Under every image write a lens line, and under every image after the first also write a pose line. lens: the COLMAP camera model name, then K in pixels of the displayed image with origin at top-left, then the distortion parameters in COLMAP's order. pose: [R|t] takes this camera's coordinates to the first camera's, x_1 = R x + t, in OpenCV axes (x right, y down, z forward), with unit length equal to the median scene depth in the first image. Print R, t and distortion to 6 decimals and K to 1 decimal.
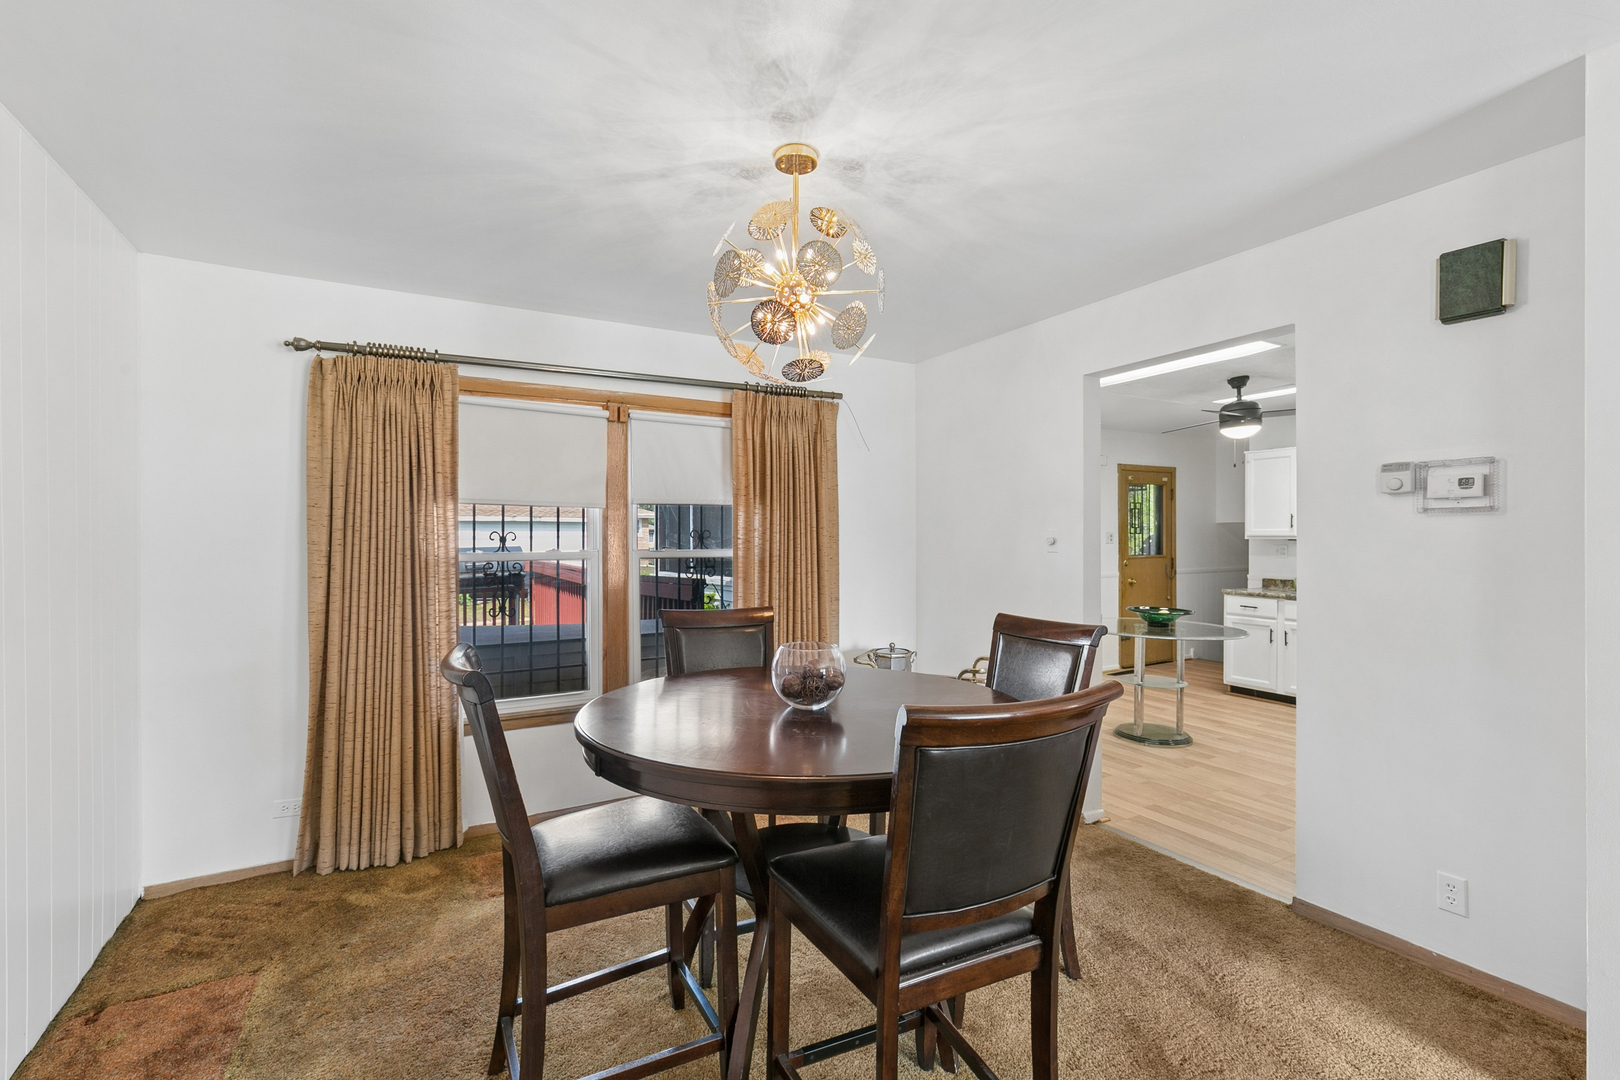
lens RADIAL K [[723.1, 0, 801.2], [0, 723.1, 537.3], [0, 0, 1]] dist [0.001415, -0.000281]
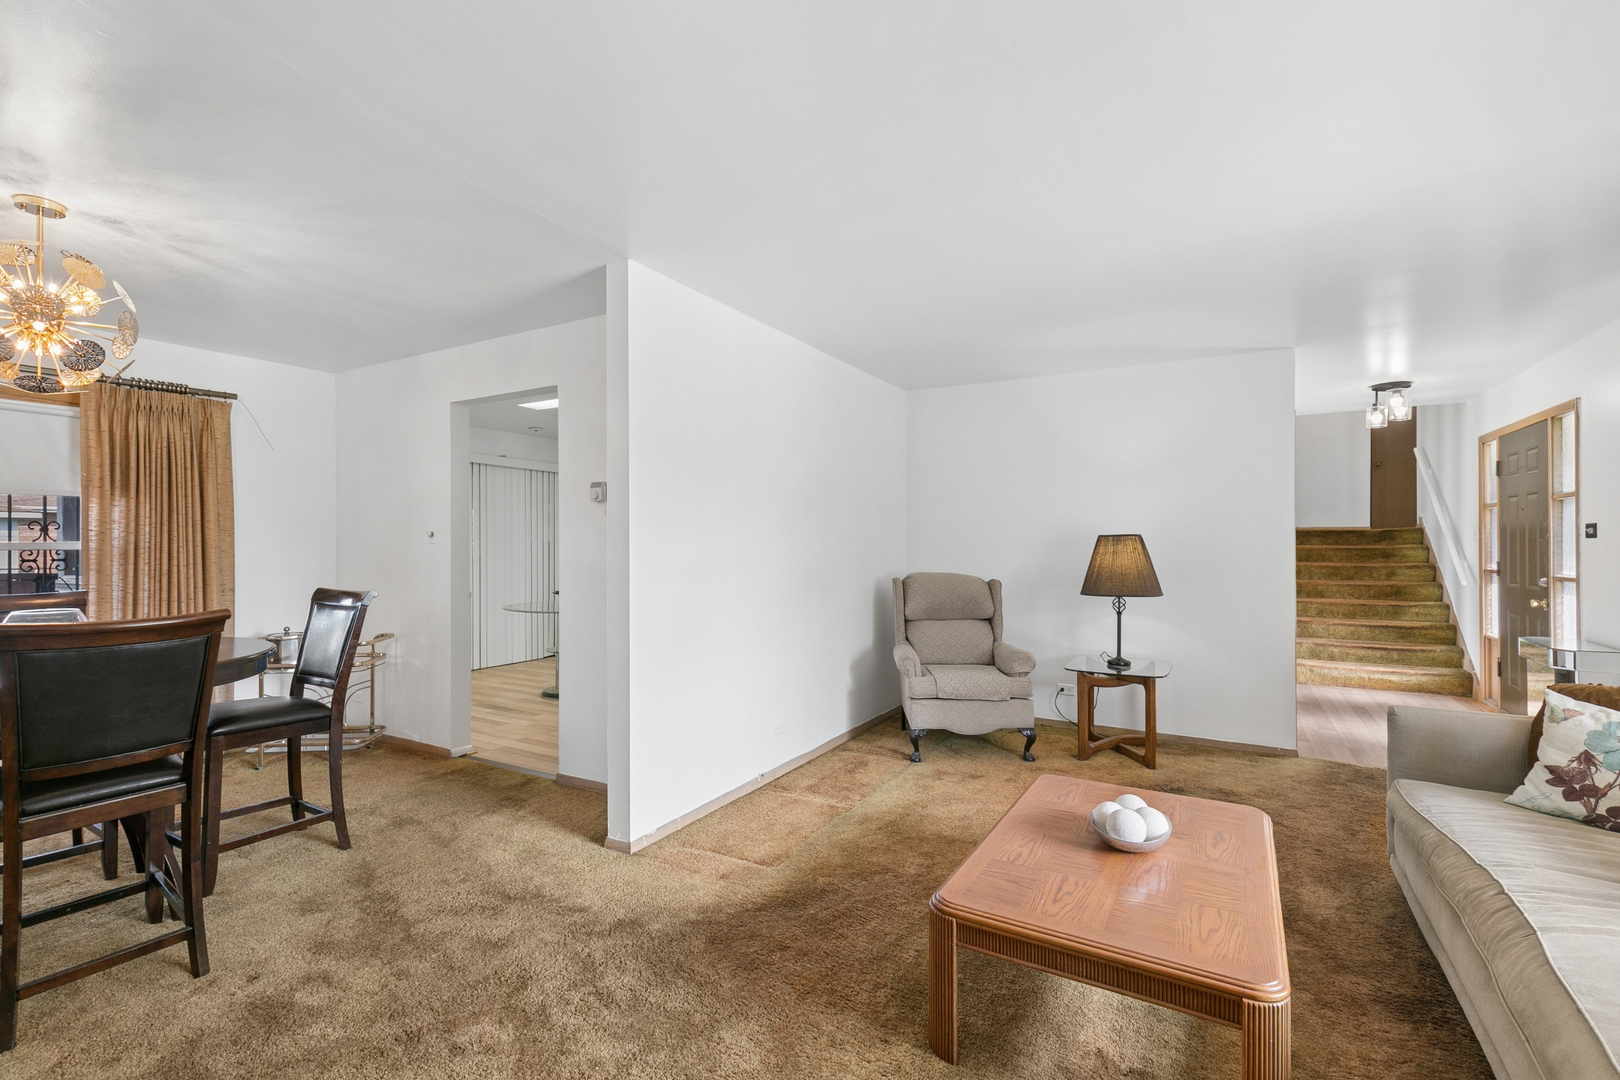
lens RADIAL K [[723.1, 0, 816.7], [0, 723.1, 537.3], [0, 0, 1]] dist [0.001415, -0.000281]
pose [[0.854906, 0.003646, 0.518770, 0.249888], [-0.000508, 0.999981, -0.006192, 0.016965], [-0.518782, 0.005030, 0.854892, -0.364965]]
